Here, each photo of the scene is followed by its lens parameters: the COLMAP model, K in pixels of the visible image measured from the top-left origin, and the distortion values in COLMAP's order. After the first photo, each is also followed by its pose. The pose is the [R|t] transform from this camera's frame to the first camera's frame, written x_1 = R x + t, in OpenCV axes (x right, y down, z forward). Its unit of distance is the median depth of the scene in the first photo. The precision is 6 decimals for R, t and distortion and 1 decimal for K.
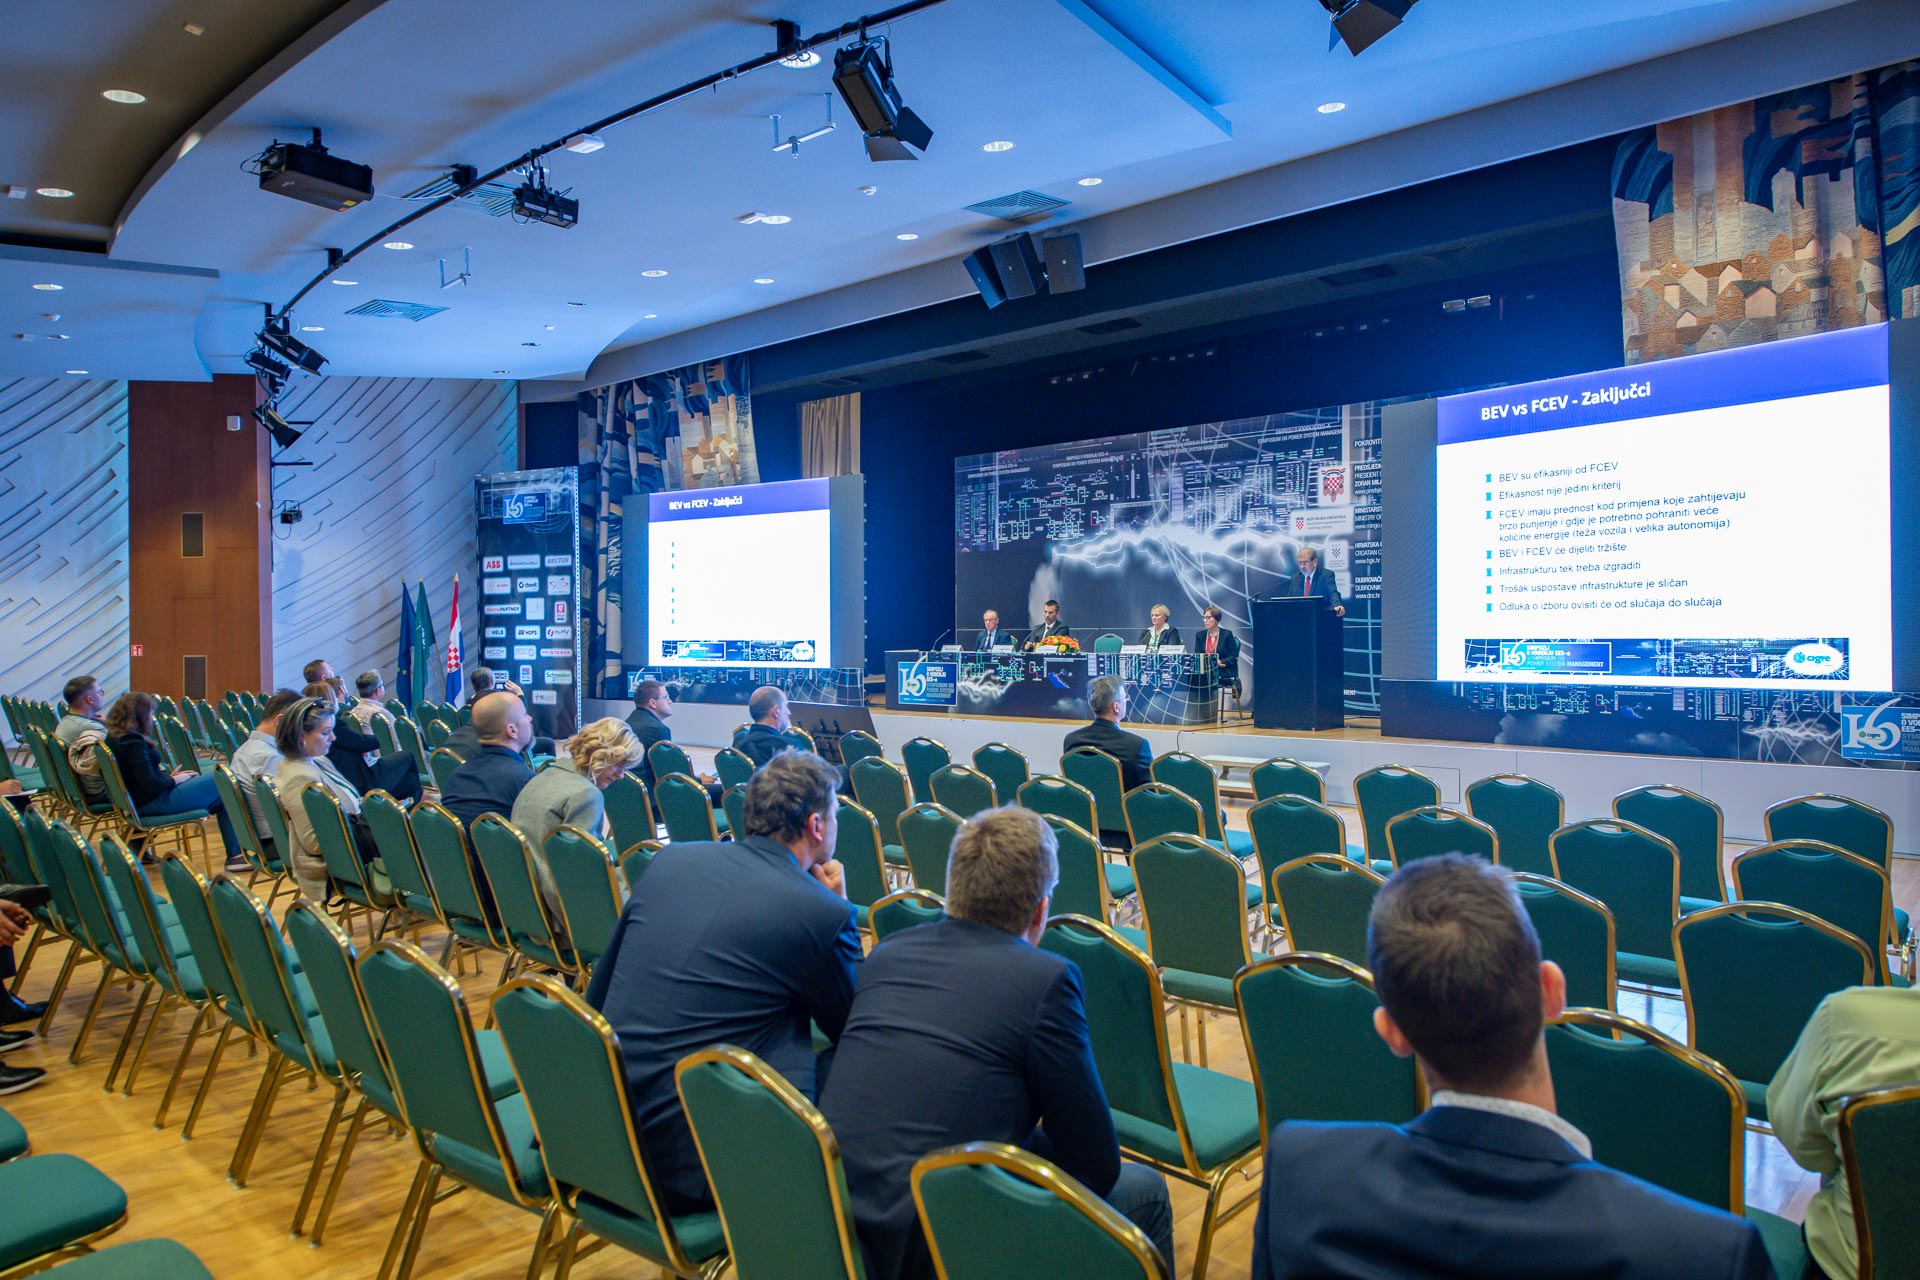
lens RADIAL K [[1265.5, 0, 974.6], [0, 1265.5, 631.0], [0, 0, 1]] dist [0.002368, 0.002335]
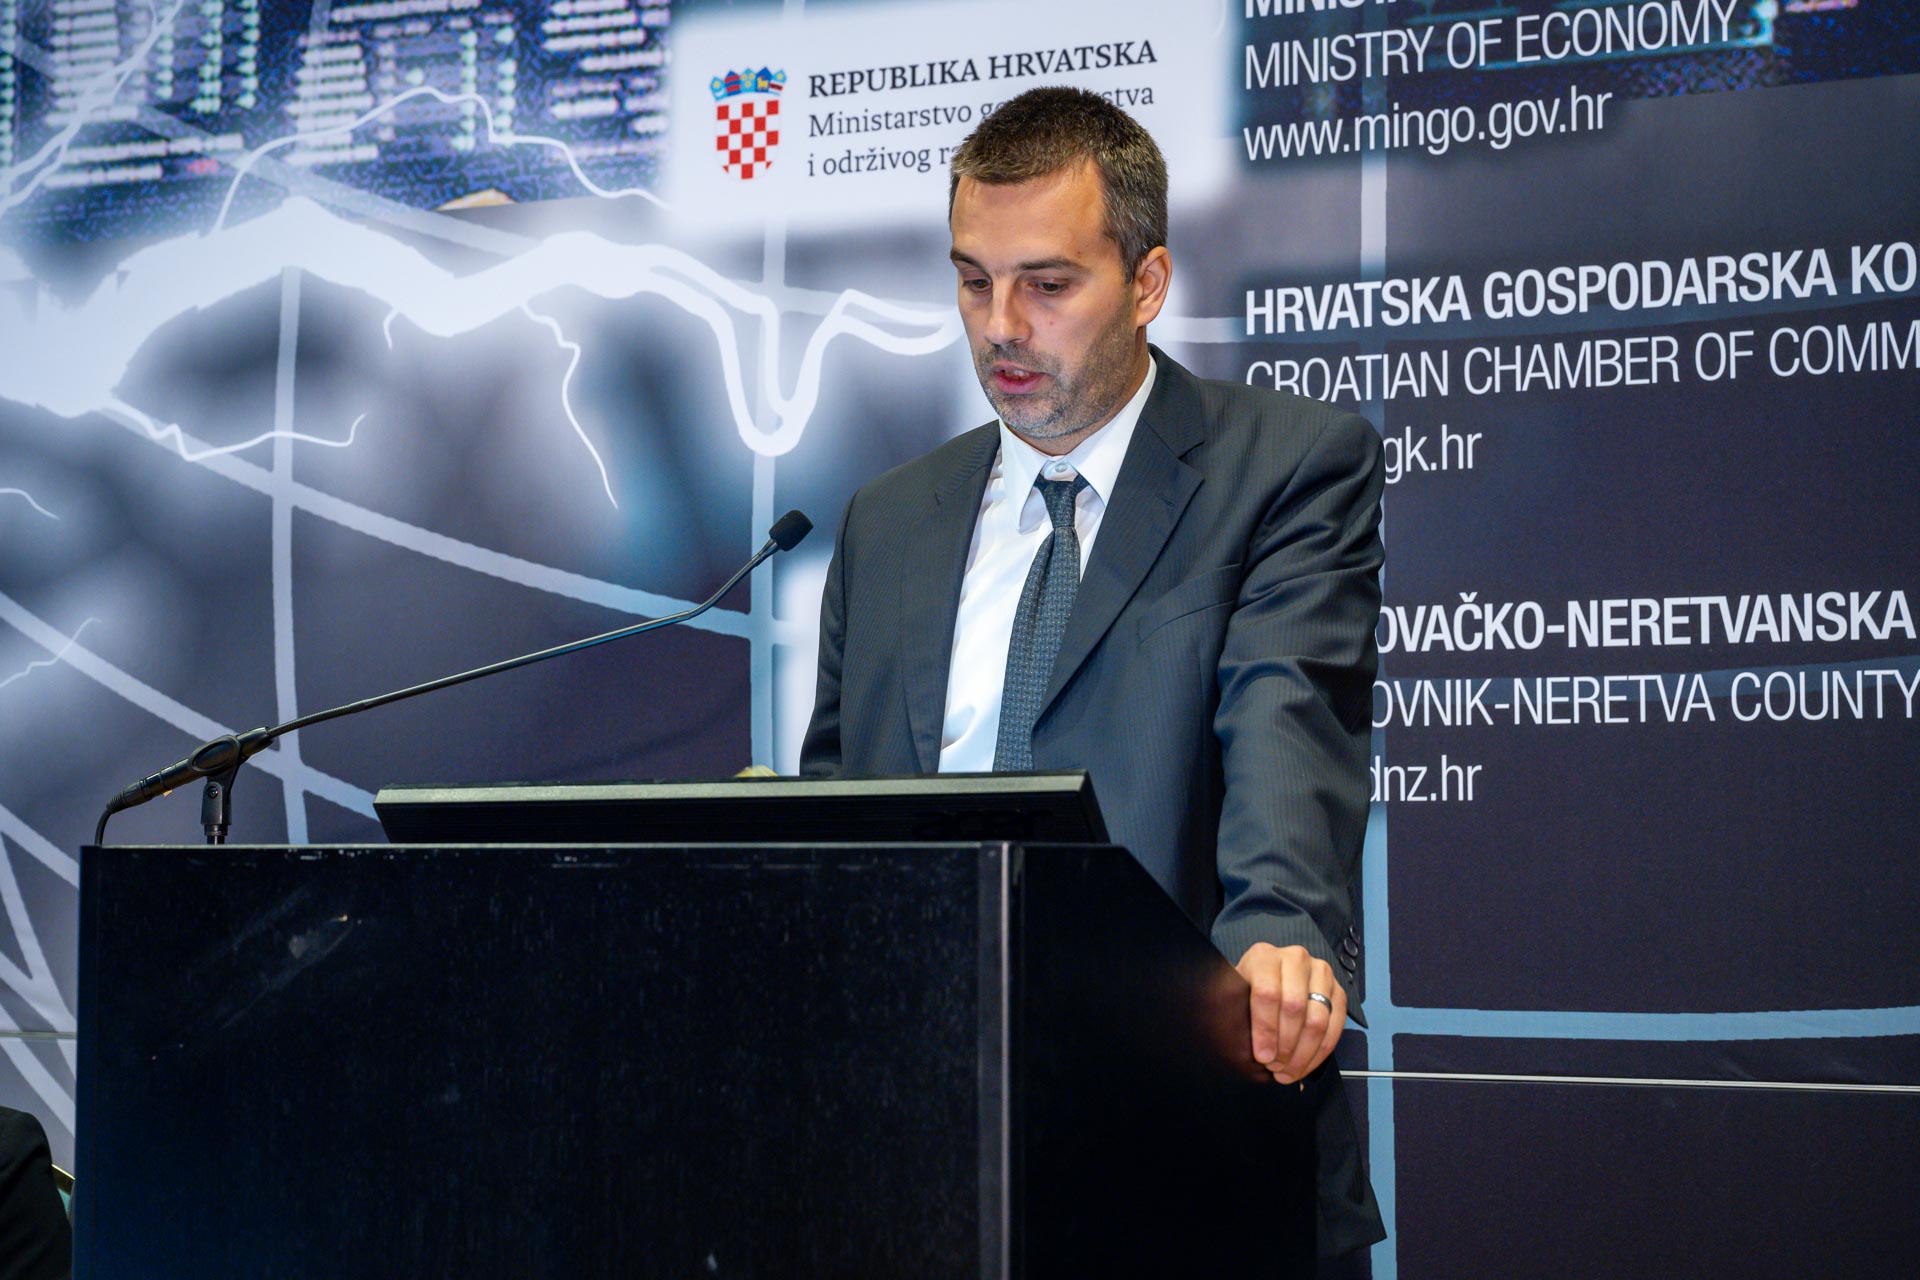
lens RADIAL K [[3475.2, 0, 960.0], [0, 3475.2, 640.0], [0, 0, 1]] dist [-0.001049, 0.039919]
pose [[0.948312, 0.029745, 0.315941, 0.175350], [-0.009078, 0.997733, -0.066685, -0.018751], [-0.317208, 0.060370, 0.946432, 0.691348]]
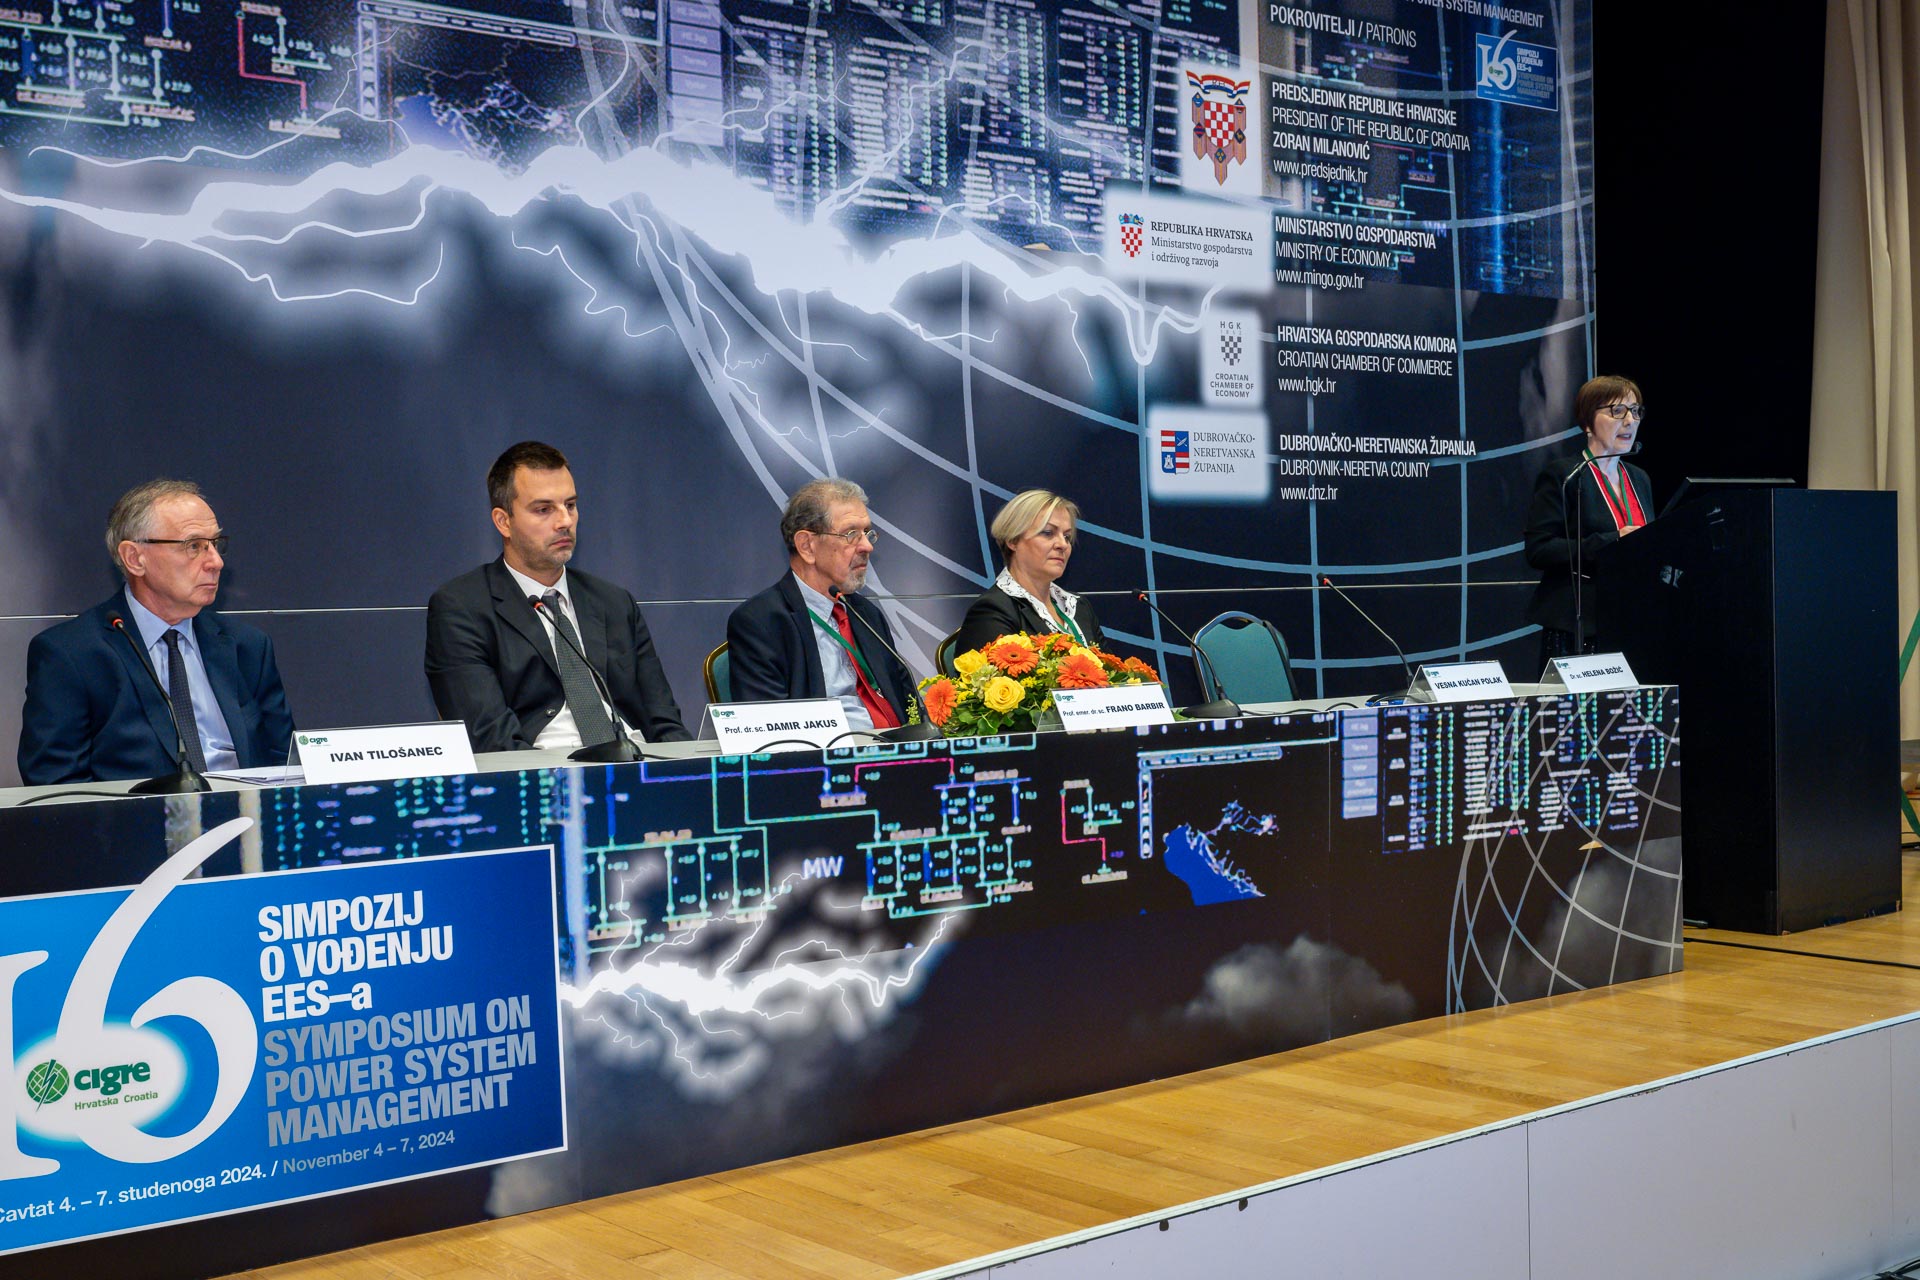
lens RADIAL K [[2270.0, 0, 968.1], [0, 2270.0, 648.5], [0, 0, 1]] dist [0.001167, -0.018133]
pose [[0.155739, -0.020782, 0.987580, -0.261873], [0.020845, 0.999625, 0.017748, -0.000069], [-0.987578, 0.017822, 0.156113, 0.938091]]
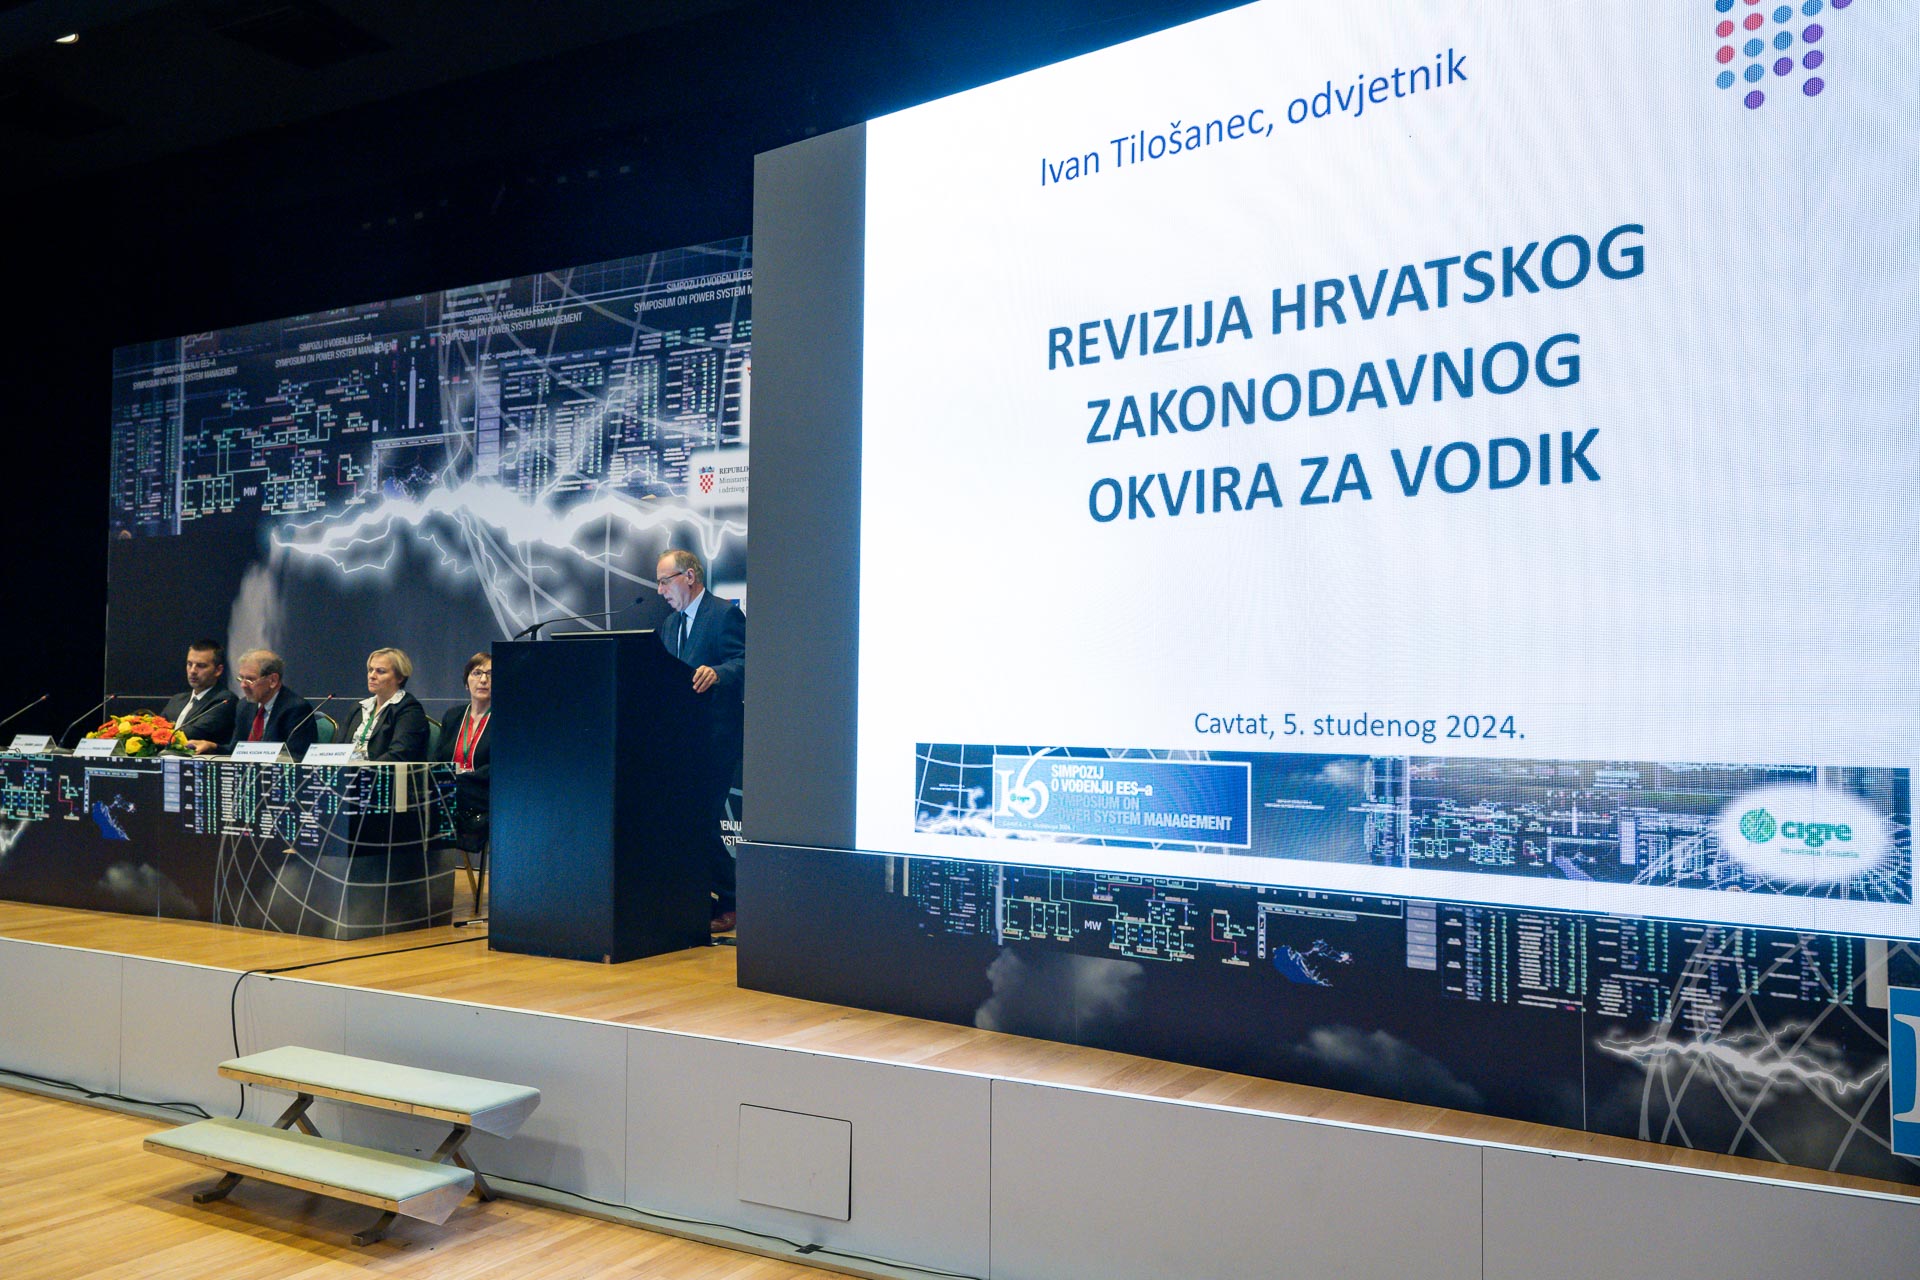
lens RADIAL K [[1628.2, 0, 960.0], [0, 1628.2, 640.0], [0, 0, 1]] dist [0.010781, -0.013585]
pose [[0.978961, 0.019053, 0.203154, 0.222926], [-0.012071, 0.999295, -0.035548, -0.005470], [-0.203688, 0.032348, 0.978501, 0.385181]]
